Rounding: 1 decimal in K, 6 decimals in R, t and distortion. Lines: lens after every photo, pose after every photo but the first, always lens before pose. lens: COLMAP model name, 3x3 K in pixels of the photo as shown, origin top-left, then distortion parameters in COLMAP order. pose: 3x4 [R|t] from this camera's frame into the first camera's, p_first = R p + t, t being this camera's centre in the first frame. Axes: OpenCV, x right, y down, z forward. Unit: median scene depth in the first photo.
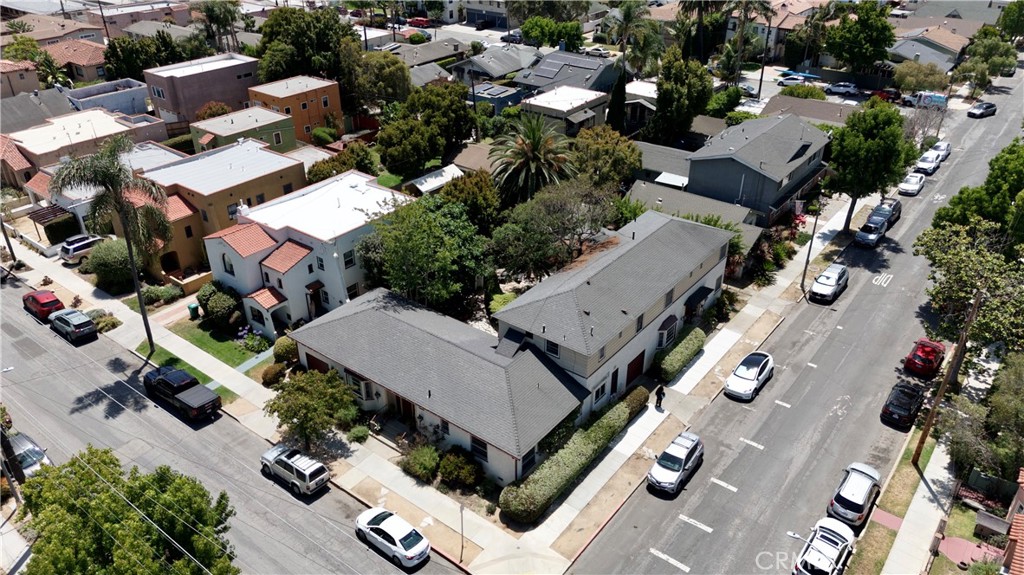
lens RADIAL K [[753.7, 0, 512.0], [0, 753.7, 287.5], [0, 0, 1]] dist [0.083351, -0.086337]
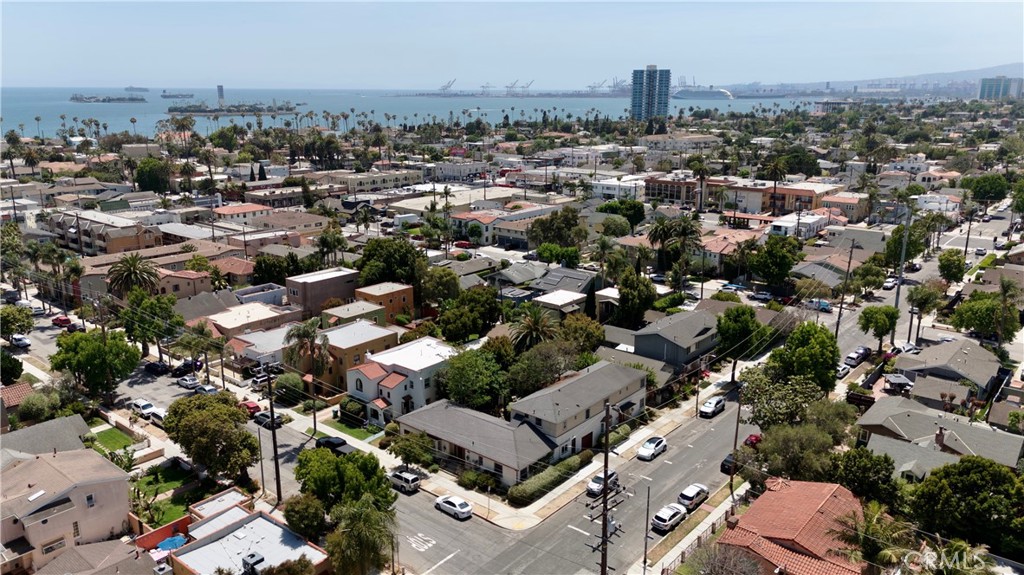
lens RADIAL K [[753.7, 0, 512.0], [0, 753.7, 287.5], [0, 0, 1]] dist [0.083351, -0.086337]
pose [[0.999233, 0.012407, -0.037133, 0.032894], [-0.021695, 0.964991, -0.261385, 0.154760], [0.032590, 0.261990, 0.964520, -0.564936]]
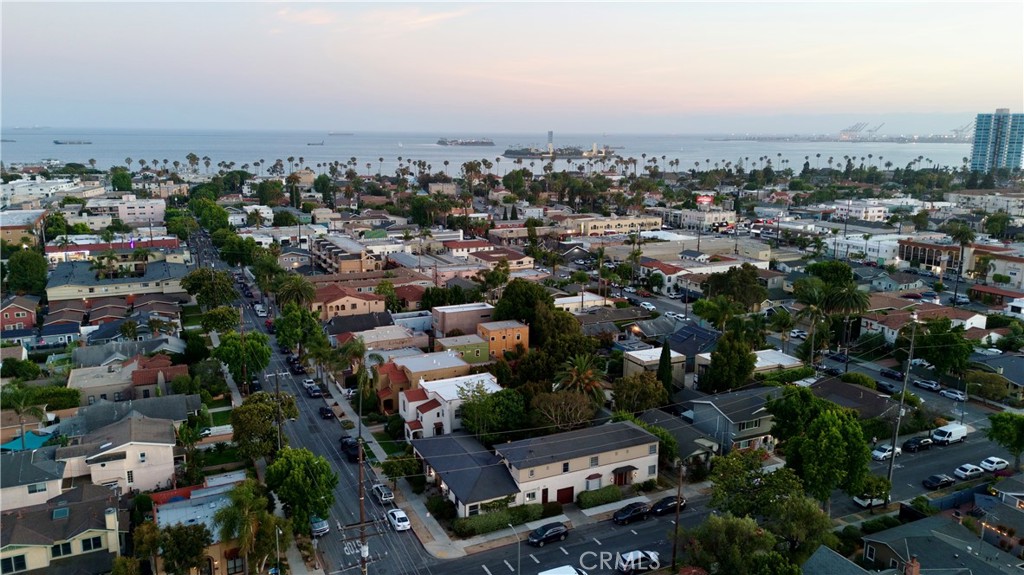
lens RADIAL K [[753.7, 0, 512.0], [0, 753.7, 287.5], [0, 0, 1]] dist [0.083351, -0.086337]
pose [[0.892949, 0.099810, -0.438954, 0.543712], [-0.232290, 0.937422, -0.259388, 0.096538], [0.385595, 0.333585, 0.860254, -0.527462]]
